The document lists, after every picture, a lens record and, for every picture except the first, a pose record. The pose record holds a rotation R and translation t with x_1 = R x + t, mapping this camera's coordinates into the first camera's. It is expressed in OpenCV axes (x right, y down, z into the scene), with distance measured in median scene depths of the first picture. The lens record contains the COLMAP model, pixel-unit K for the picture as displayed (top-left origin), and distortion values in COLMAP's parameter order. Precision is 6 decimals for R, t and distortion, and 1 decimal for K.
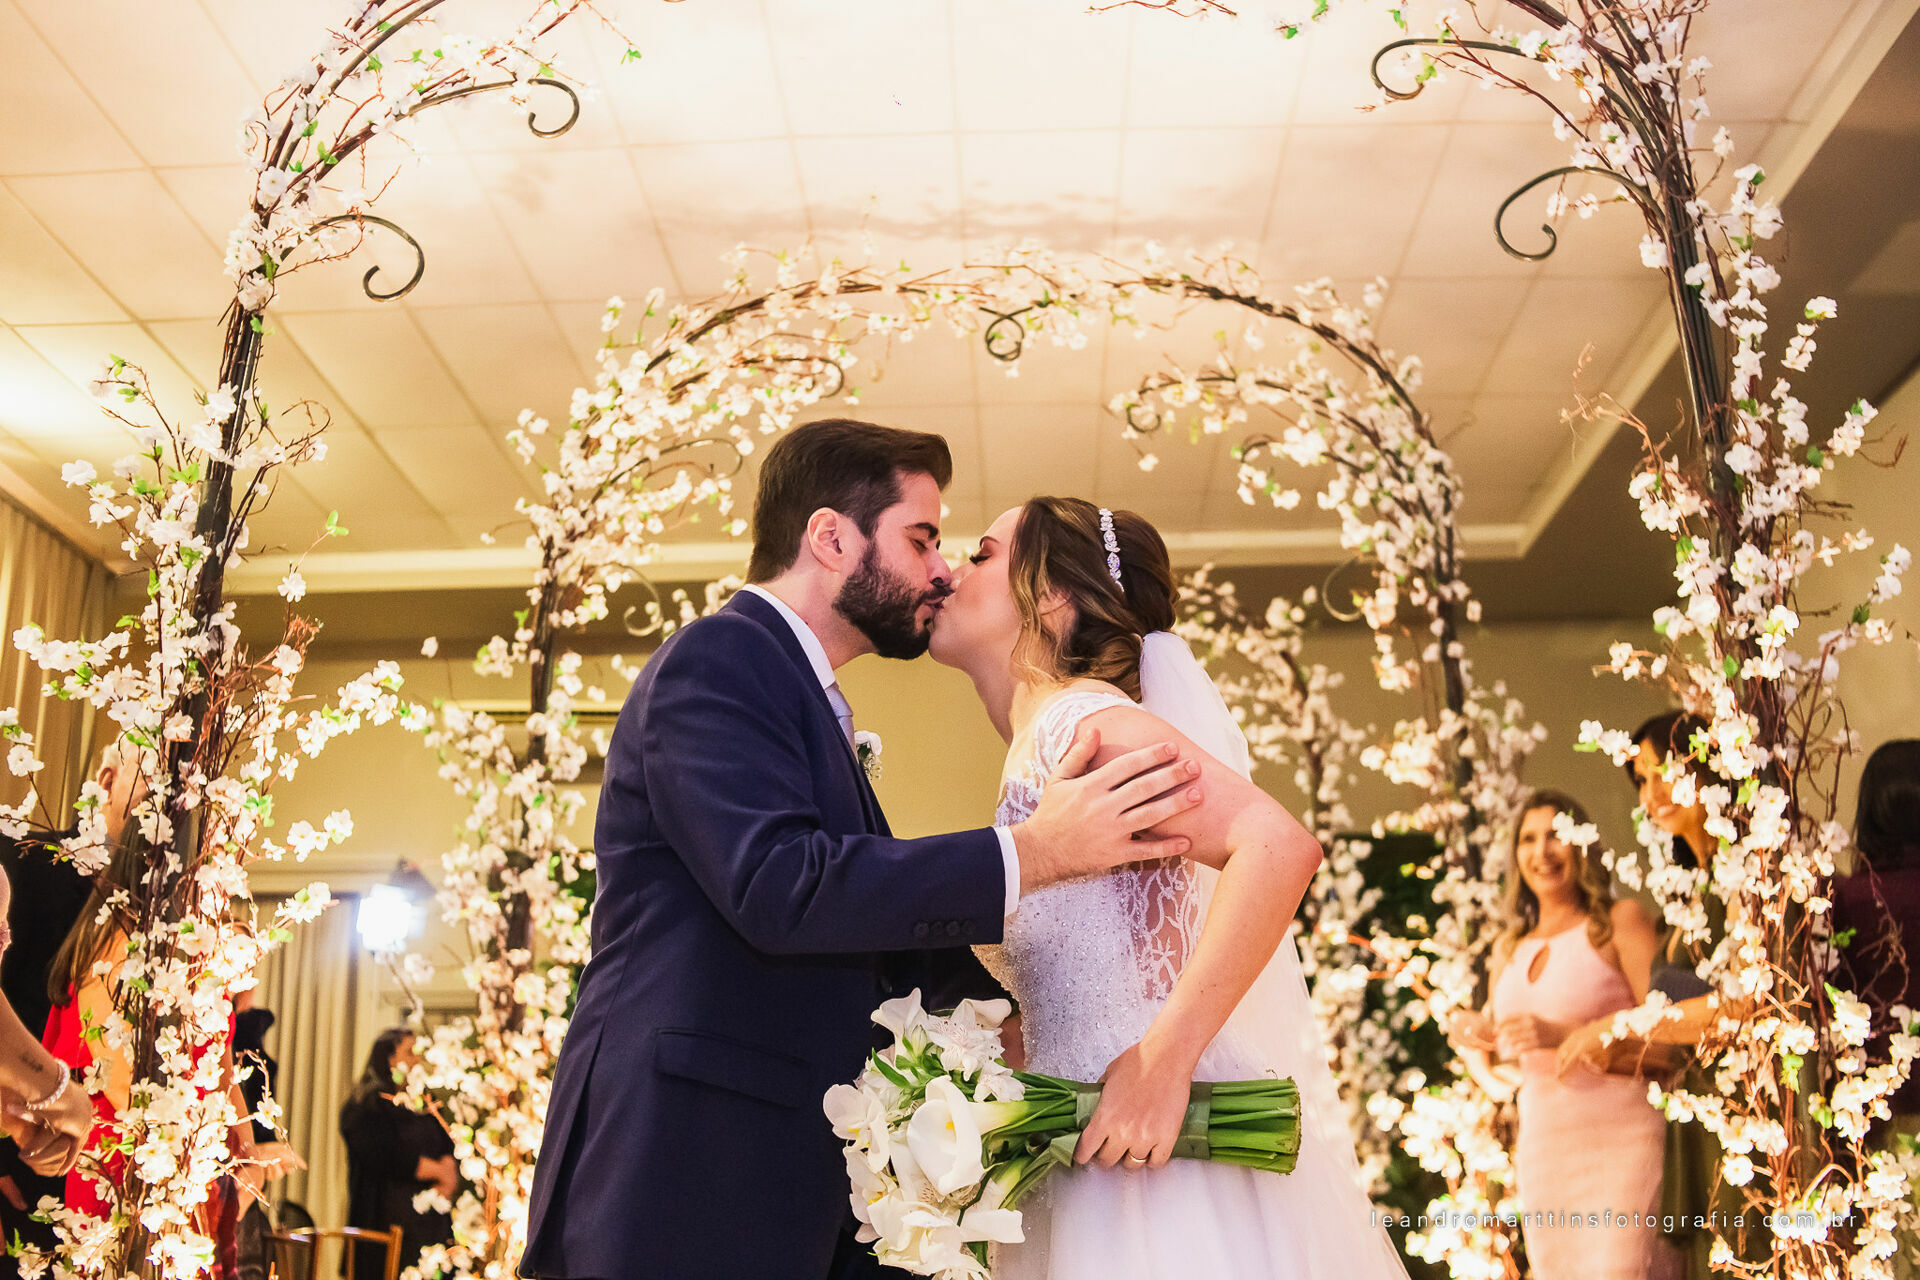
lens RADIAL K [[1953.2, 0, 956.5], [0, 1953.2, 621.9], [0, 0, 1]] dist [-0.091479, 0.000000]
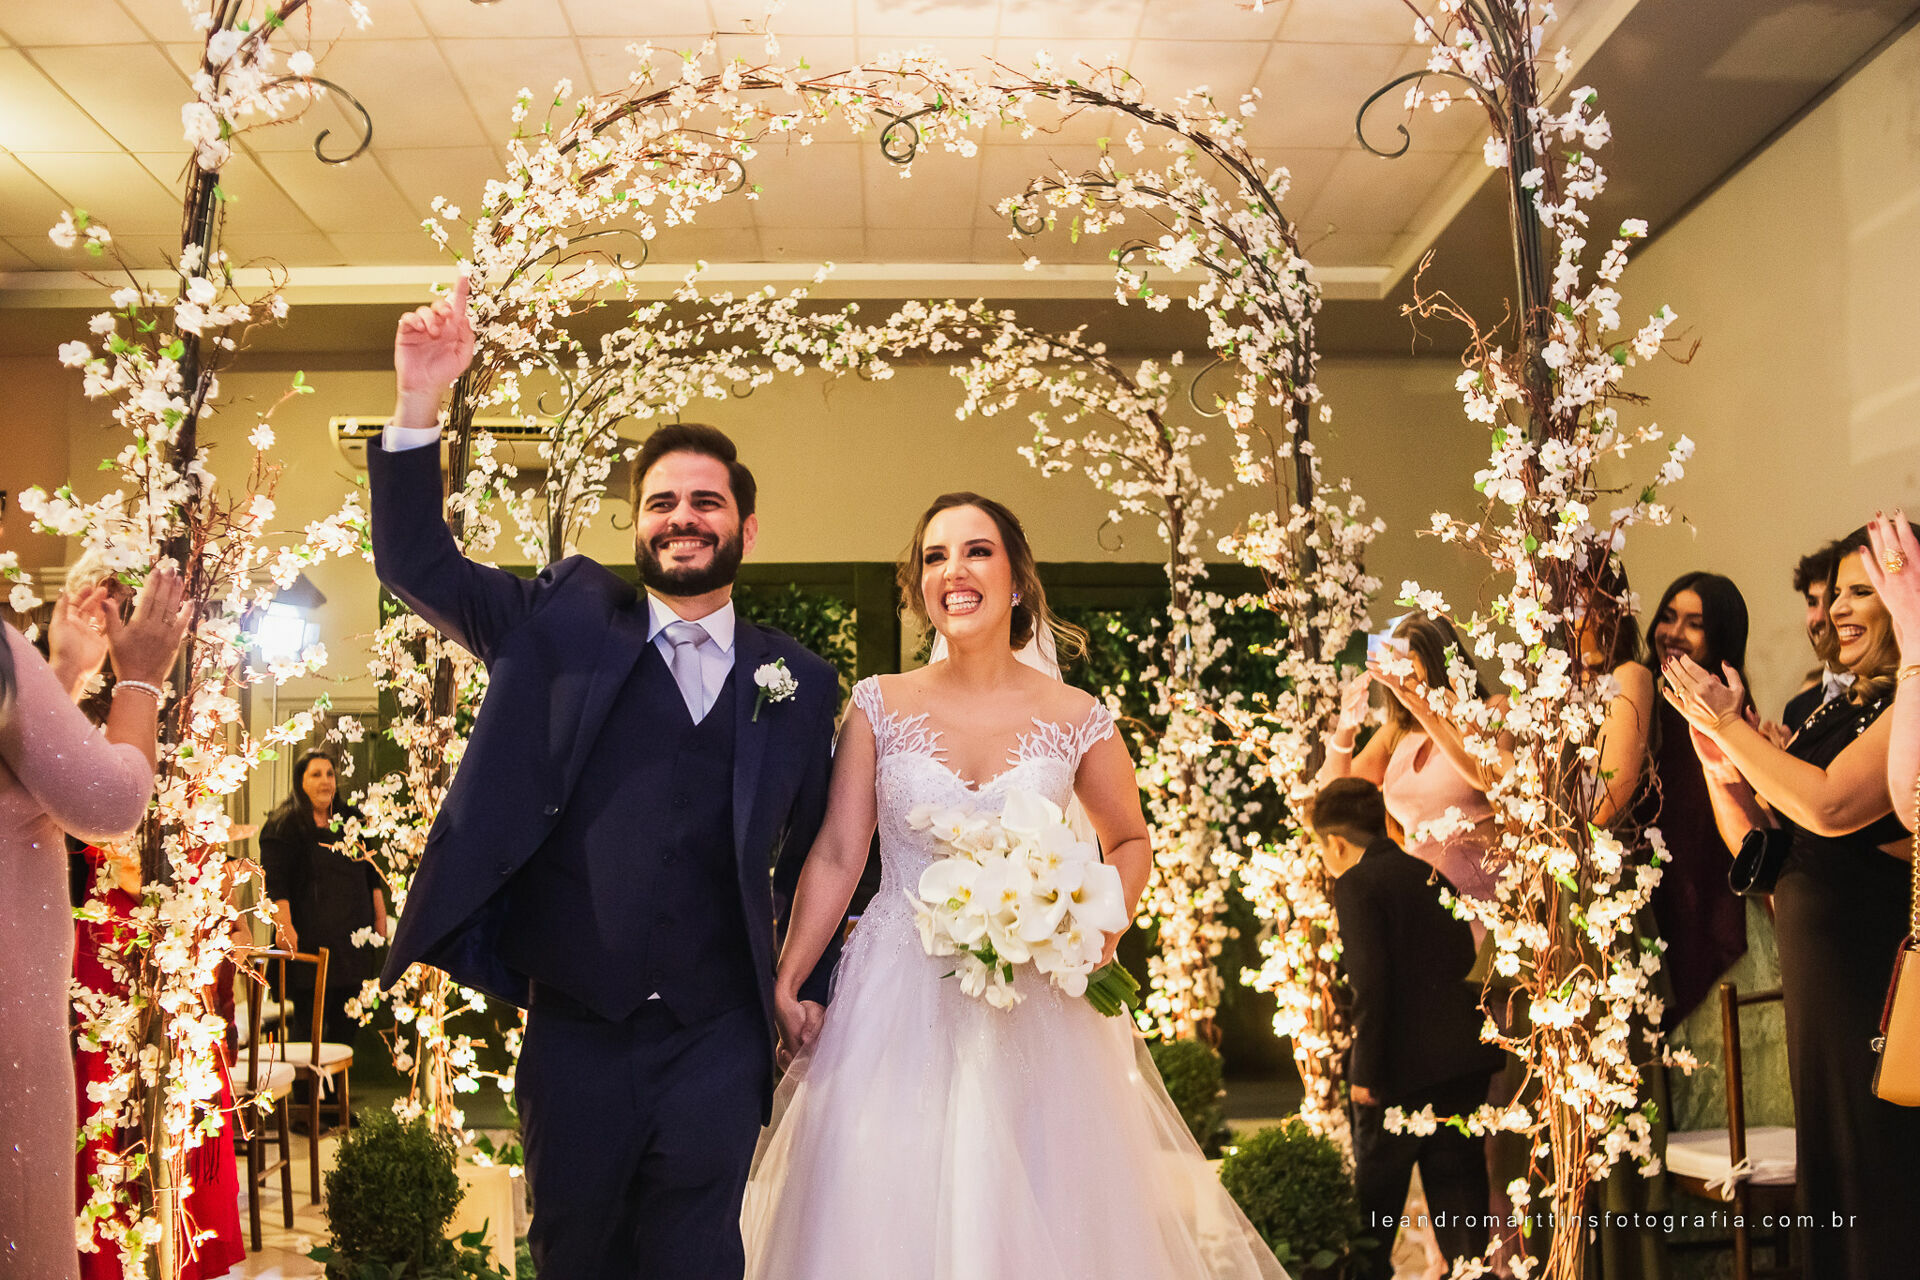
lens RADIAL K [[1953.2, 0, 957.6], [0, 1953.2, 626.2], [0, 0, 1]] dist [-0.091479, 0.000000]
pose [[0.997410, 0.012540, 0.070829, -0.015931], [-0.024388, 0.985318, 0.168980, -0.070205], [-0.067670, -0.170270, 0.983071, -0.082992]]
